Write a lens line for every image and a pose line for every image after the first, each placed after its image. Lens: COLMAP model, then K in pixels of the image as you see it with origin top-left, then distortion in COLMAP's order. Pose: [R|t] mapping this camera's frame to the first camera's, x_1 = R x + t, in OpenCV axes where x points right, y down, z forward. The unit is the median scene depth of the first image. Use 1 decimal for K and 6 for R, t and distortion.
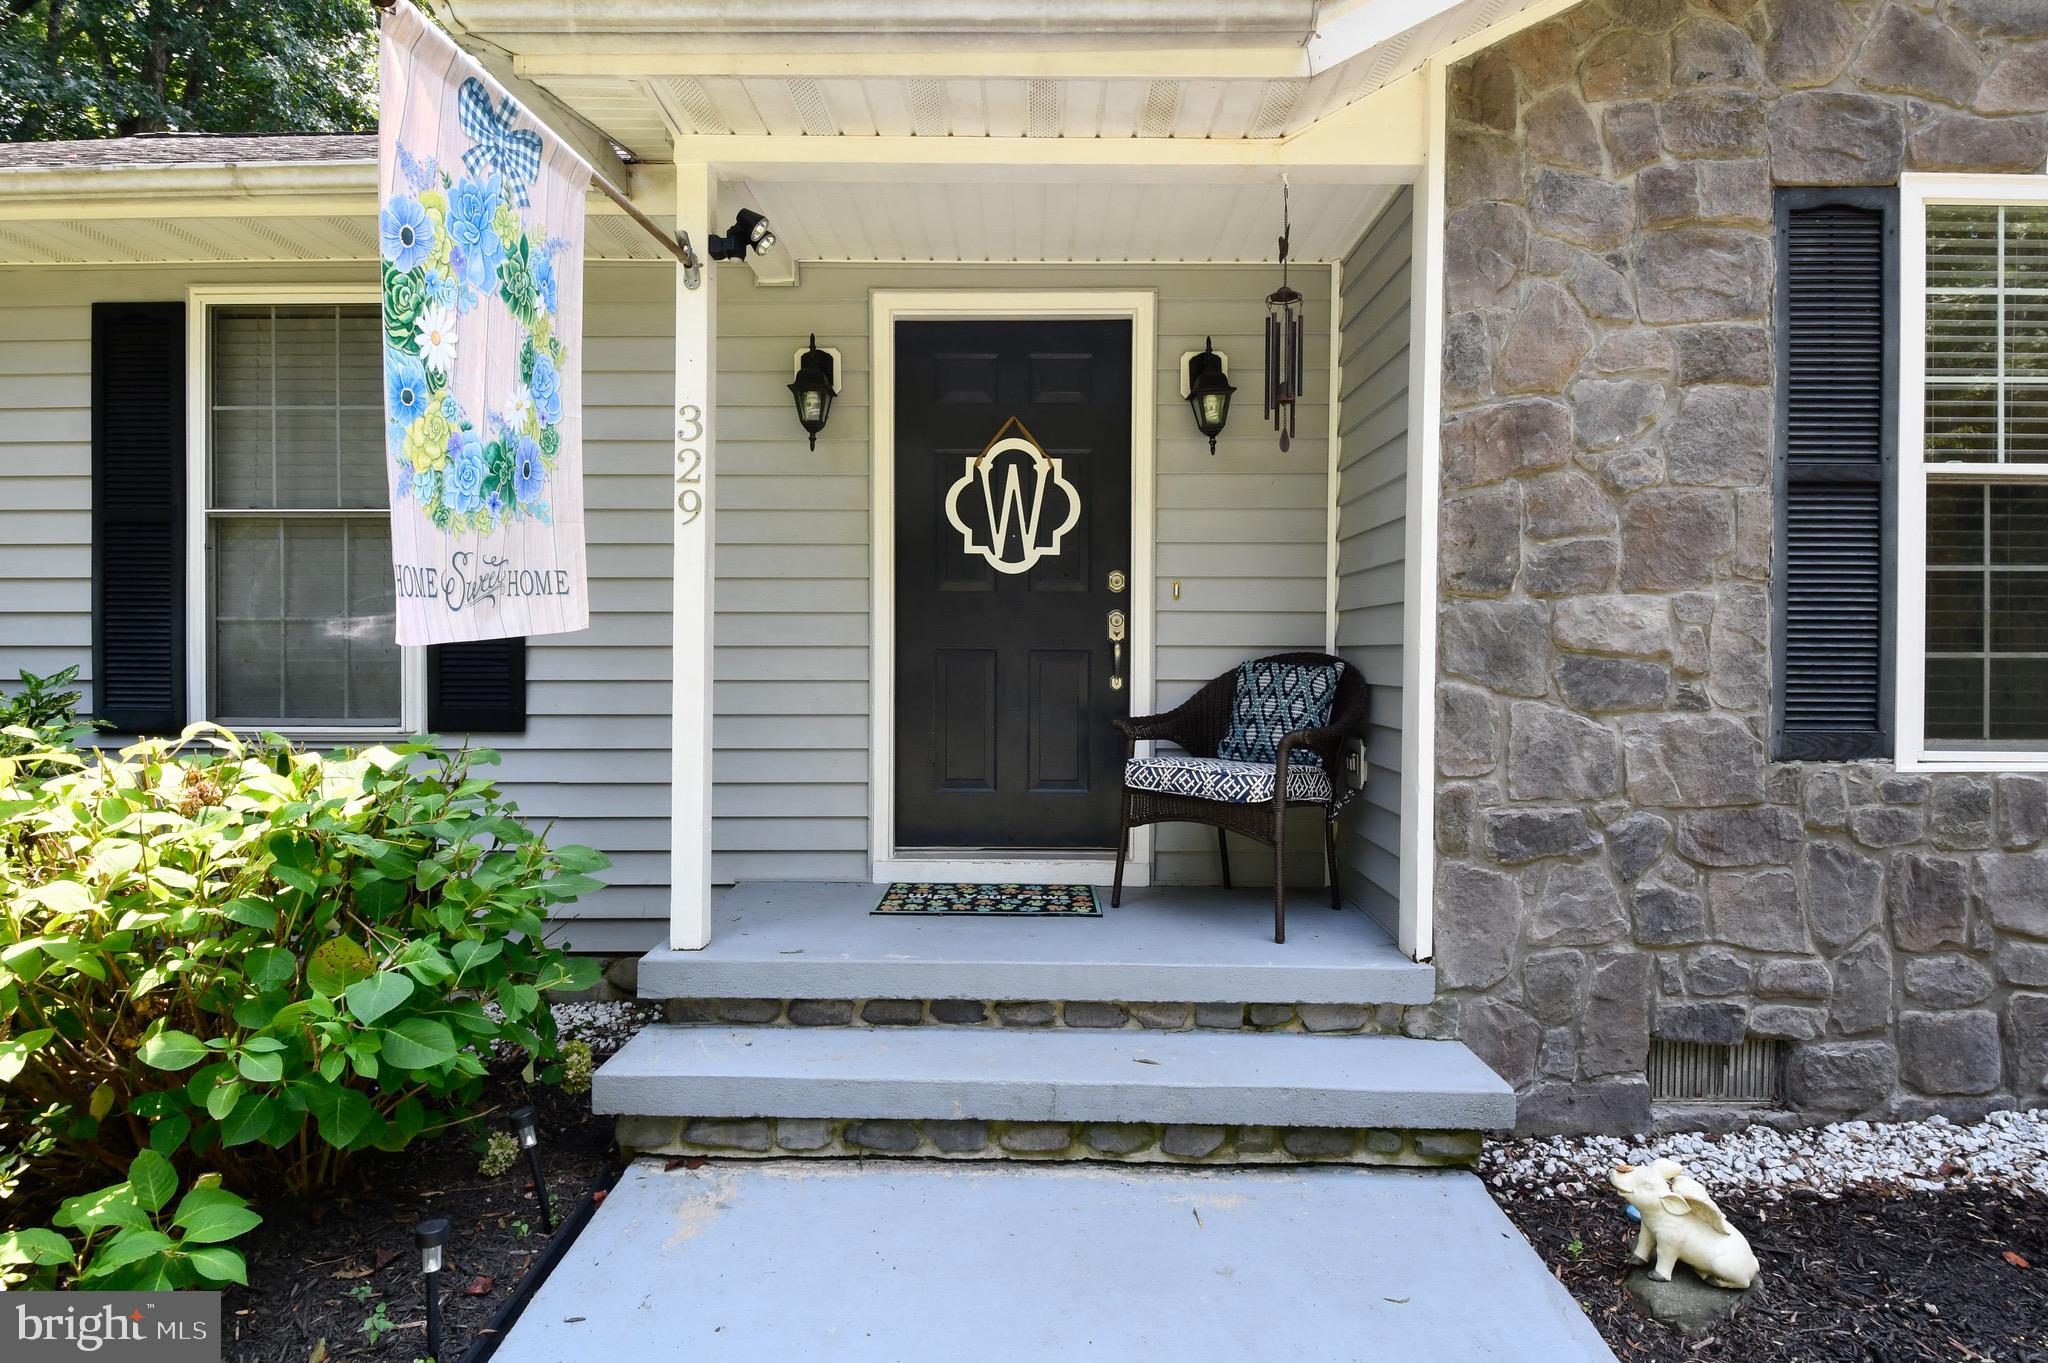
lens RADIAL K [[1045.3, 0, 1039.0], [0, 1045.3, 668.2], [0, 0, 1]] dist [-0.004633, -0.001149]
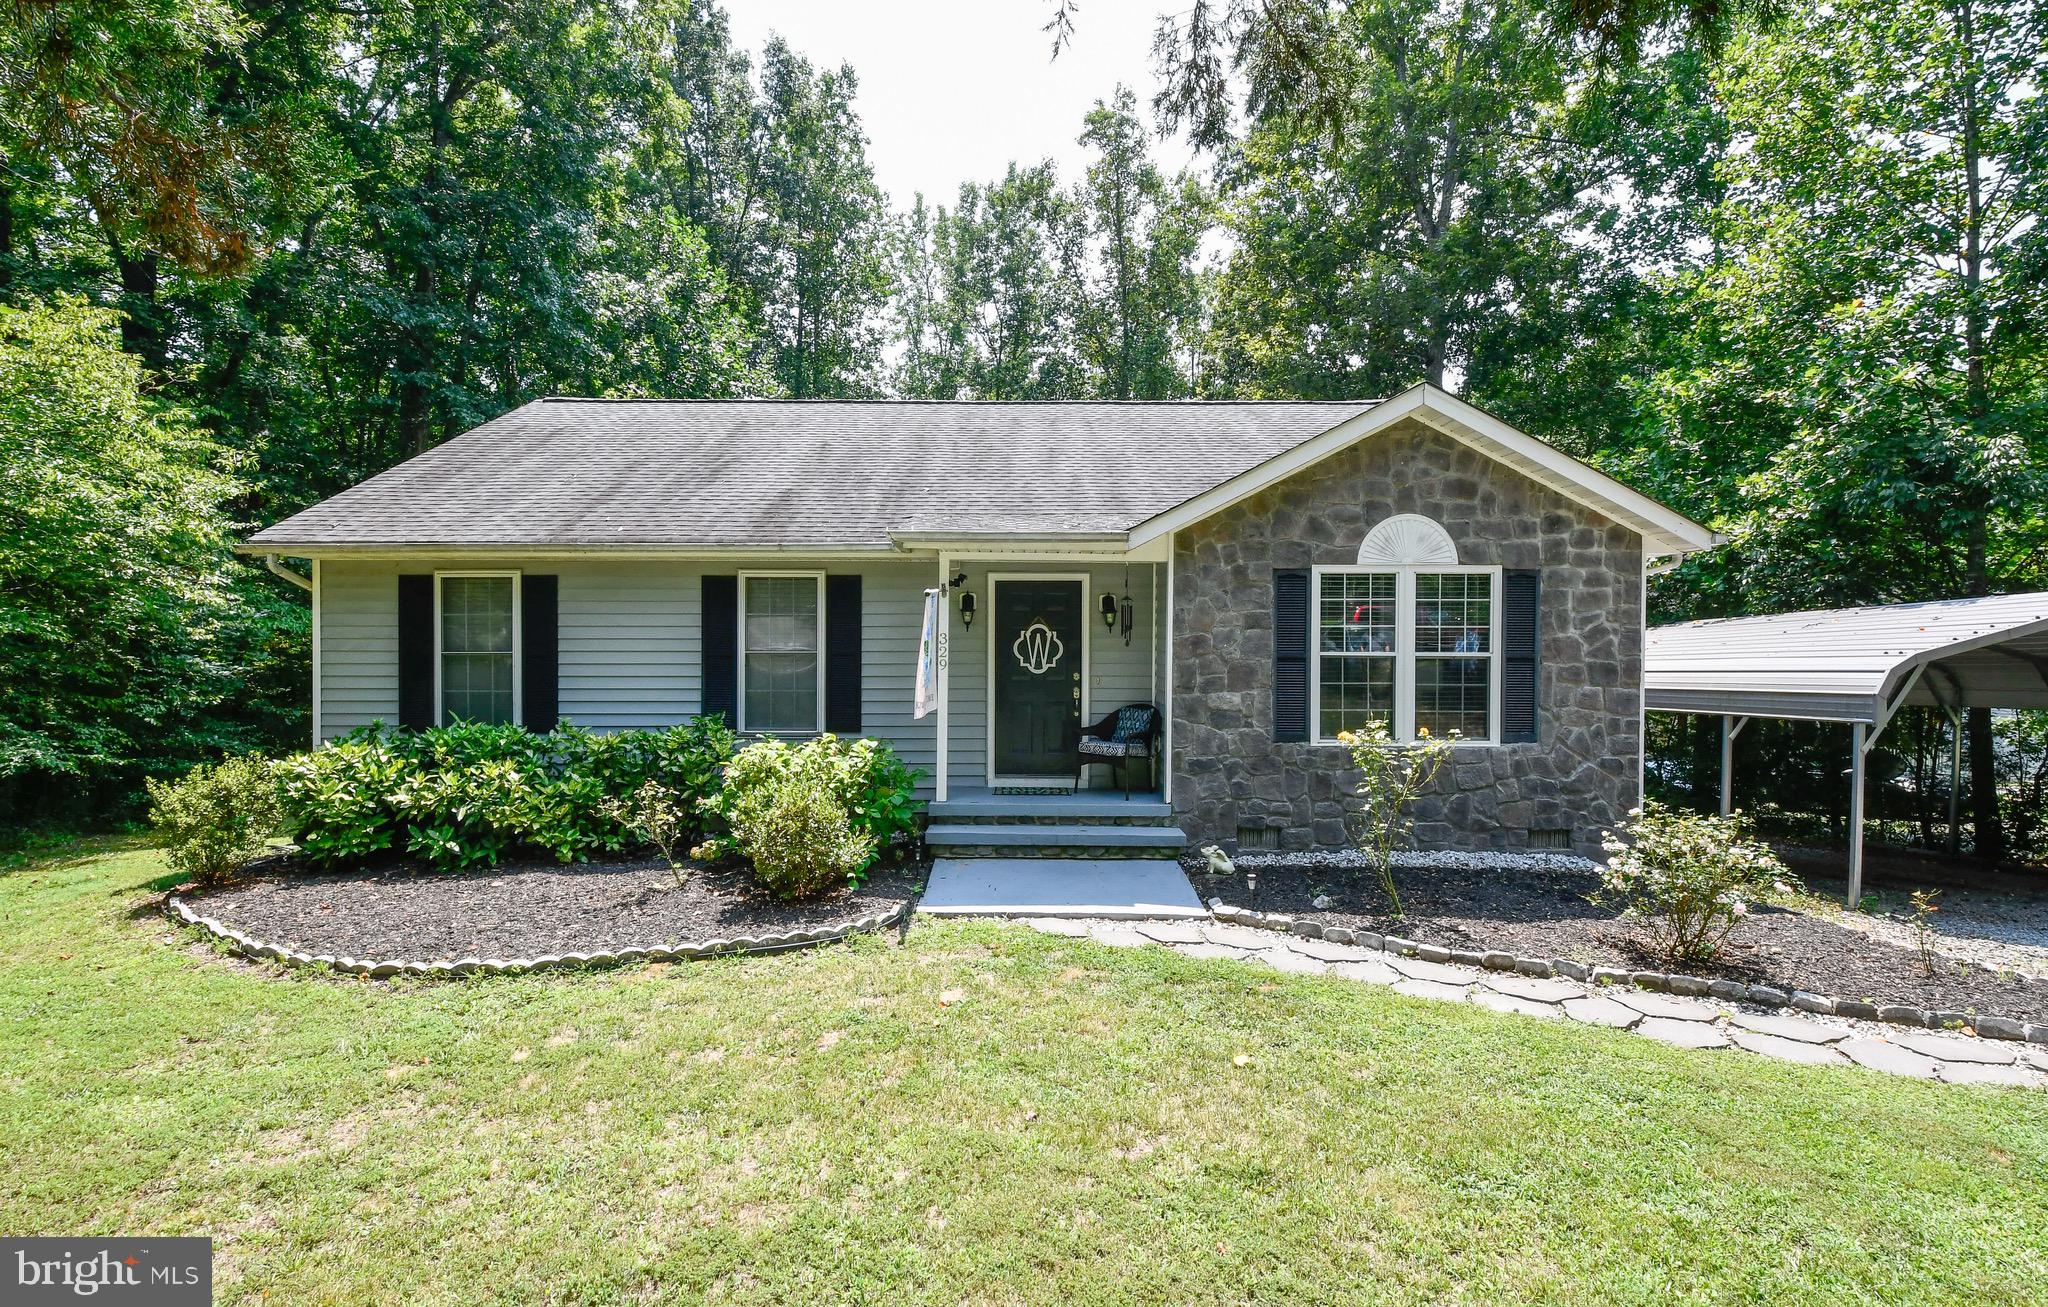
lens RADIAL K [[905.0, 0, 1032.6], [0, 905.0, 660.9], [0, 0, 1]] dist [-0.001858, -0.002644]
pose [[0.999920, -0.001857, 0.012545, -0.089902], [0.001816, 0.999993, 0.003294, -0.171023], [-0.012551, -0.003271, 0.999916, -1.760252]]
